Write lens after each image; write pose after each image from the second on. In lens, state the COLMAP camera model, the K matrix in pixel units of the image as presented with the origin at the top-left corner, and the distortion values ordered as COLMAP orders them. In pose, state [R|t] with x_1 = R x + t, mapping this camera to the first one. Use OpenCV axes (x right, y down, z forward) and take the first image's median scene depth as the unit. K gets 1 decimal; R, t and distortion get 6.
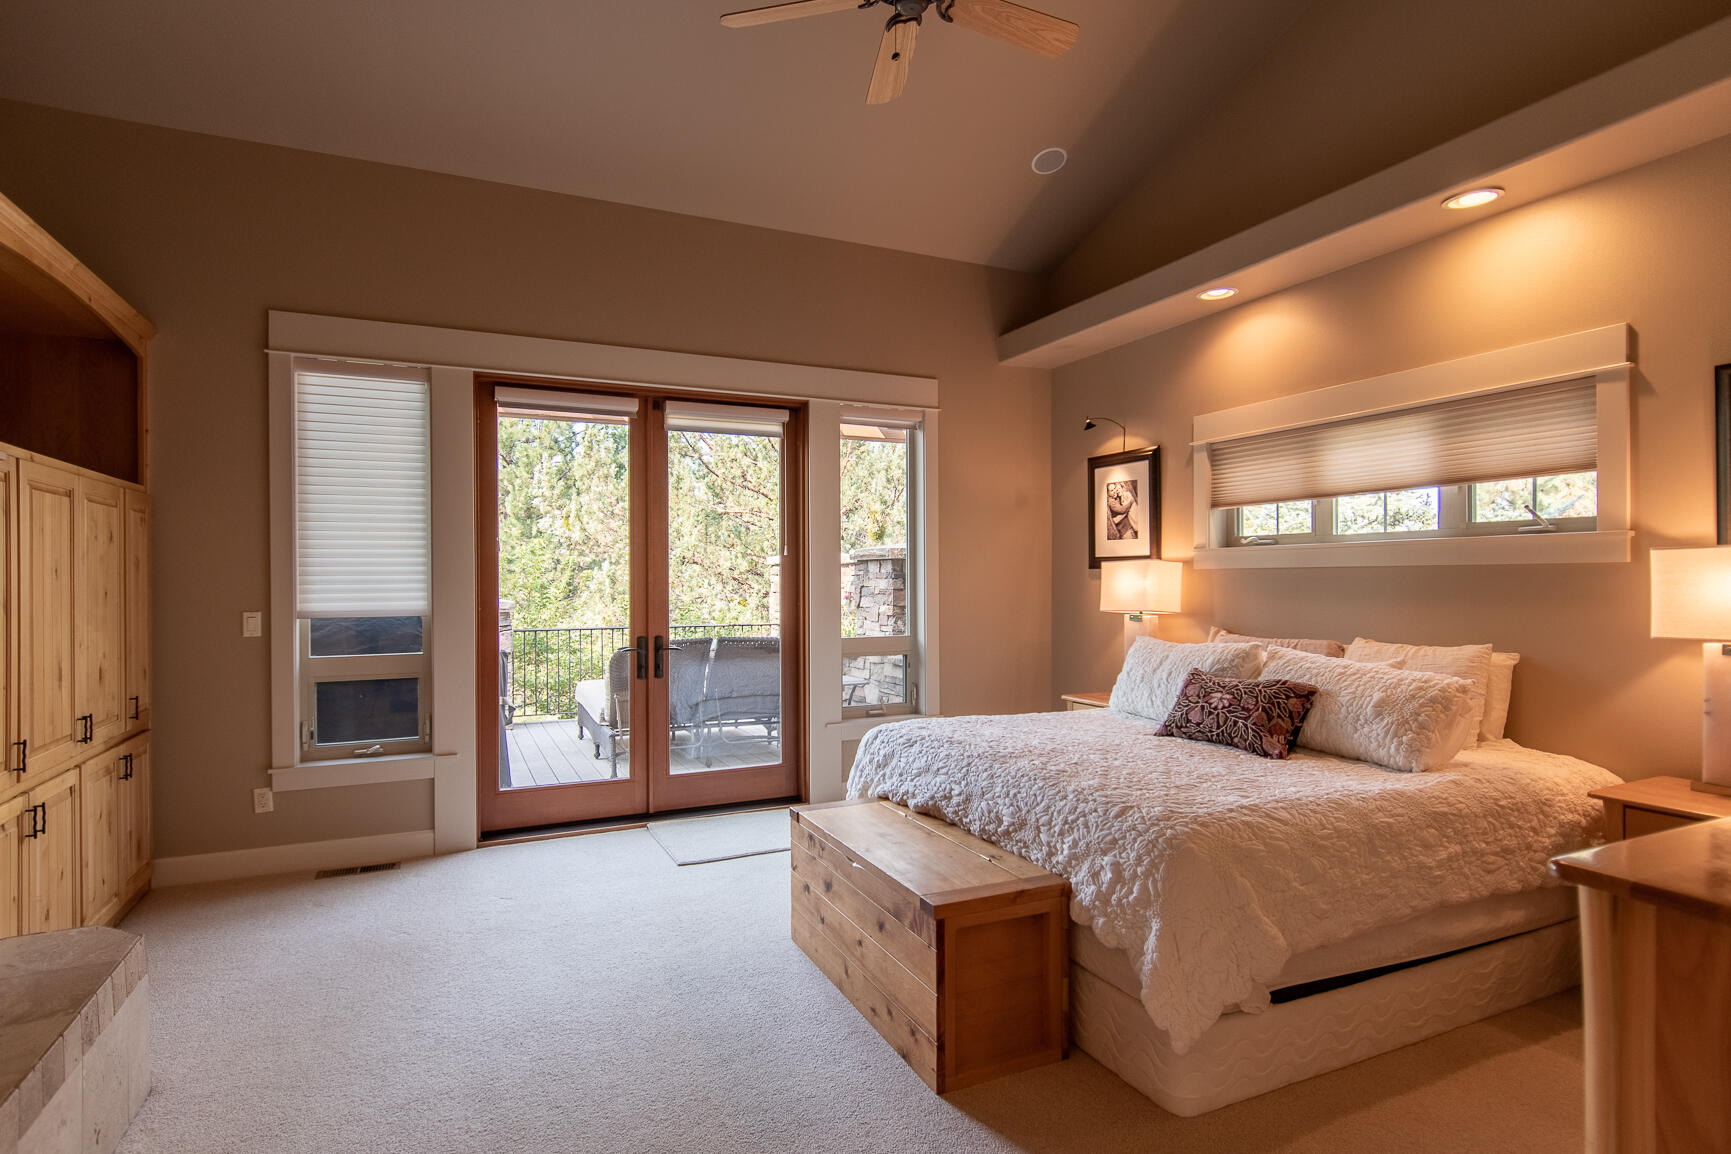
lens RADIAL K [[911.2, 0, 875.1], [0, 911.2, 578.4], [0, 0, 1]] dist [0.010289, -0.007674]
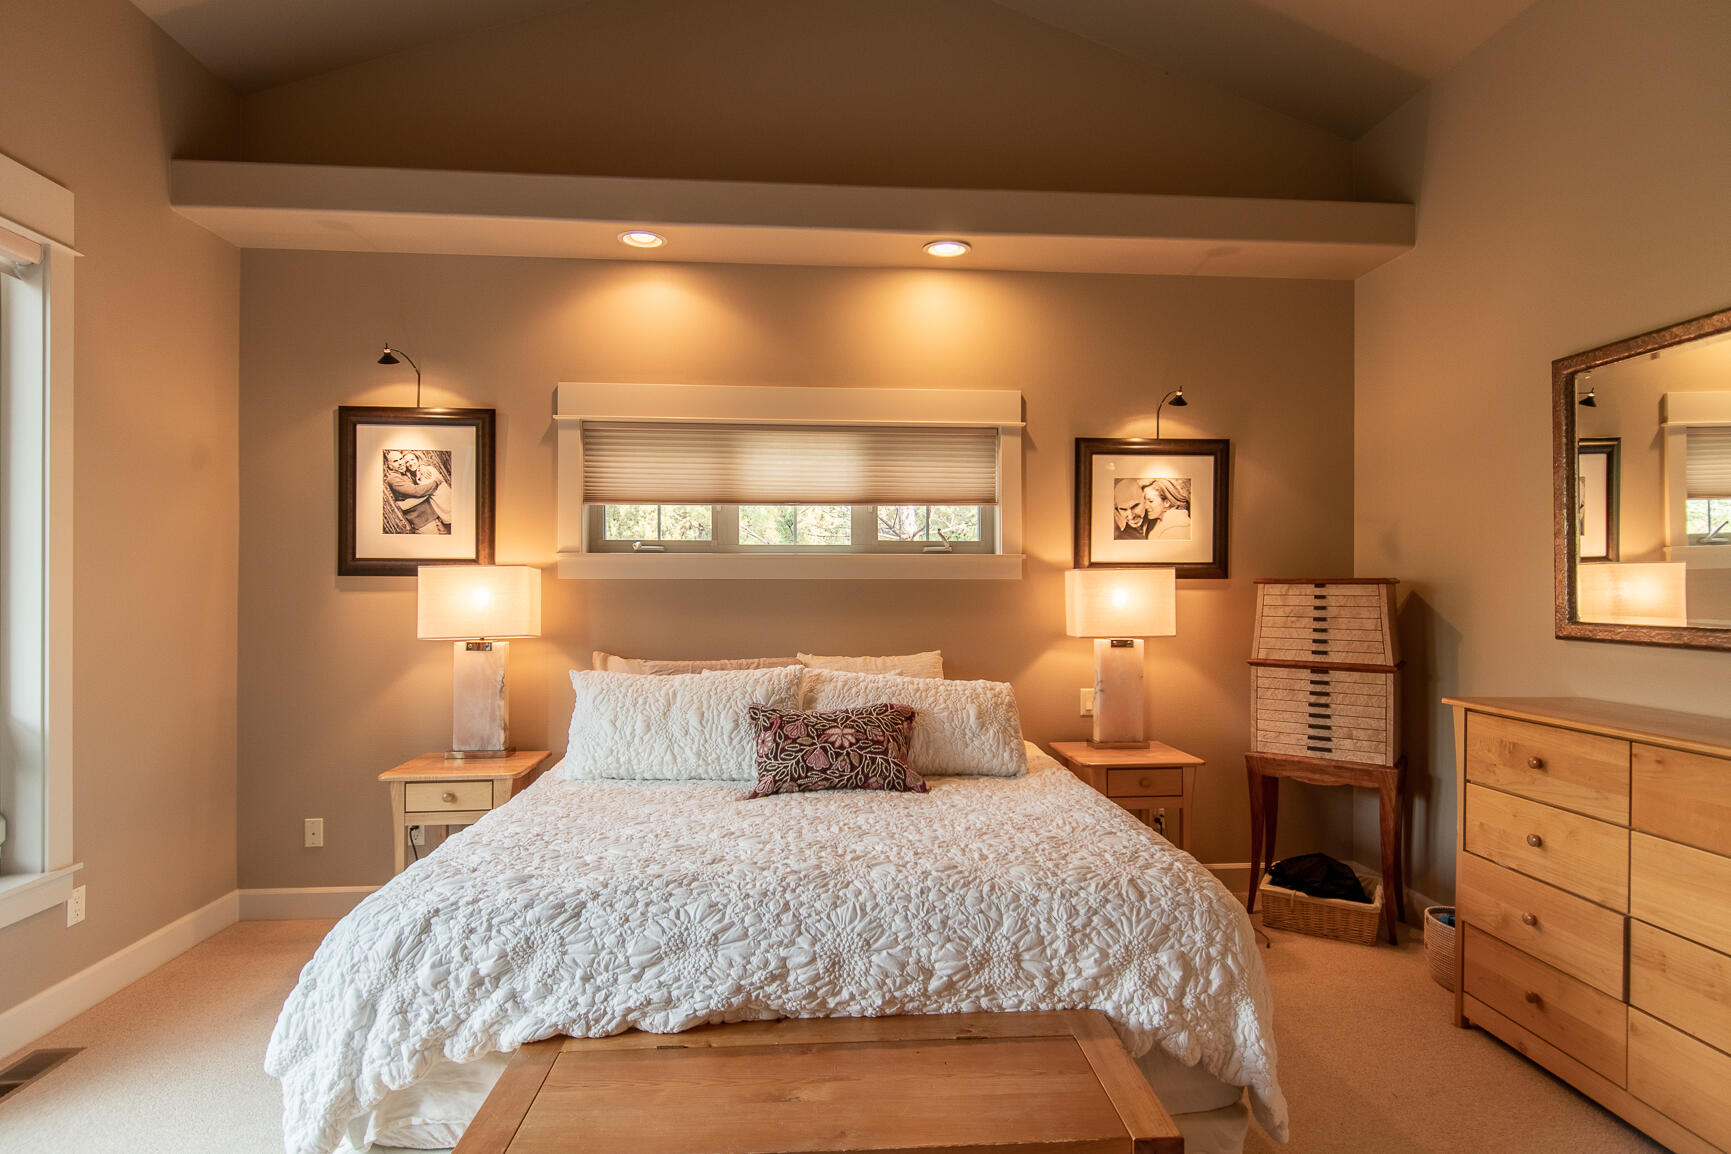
lens RADIAL K [[911.2, 0, 873.8], [0, 911.2, 581.1], [0, 0, 1]] dist [0.010289, -0.007674]
pose [[0.353312, 0.009085, 0.935461, -0.361623], [-0.002917, 0.999959, -0.008609, -0.002785], [-0.935501, 0.000313, 0.353324, 0.611330]]
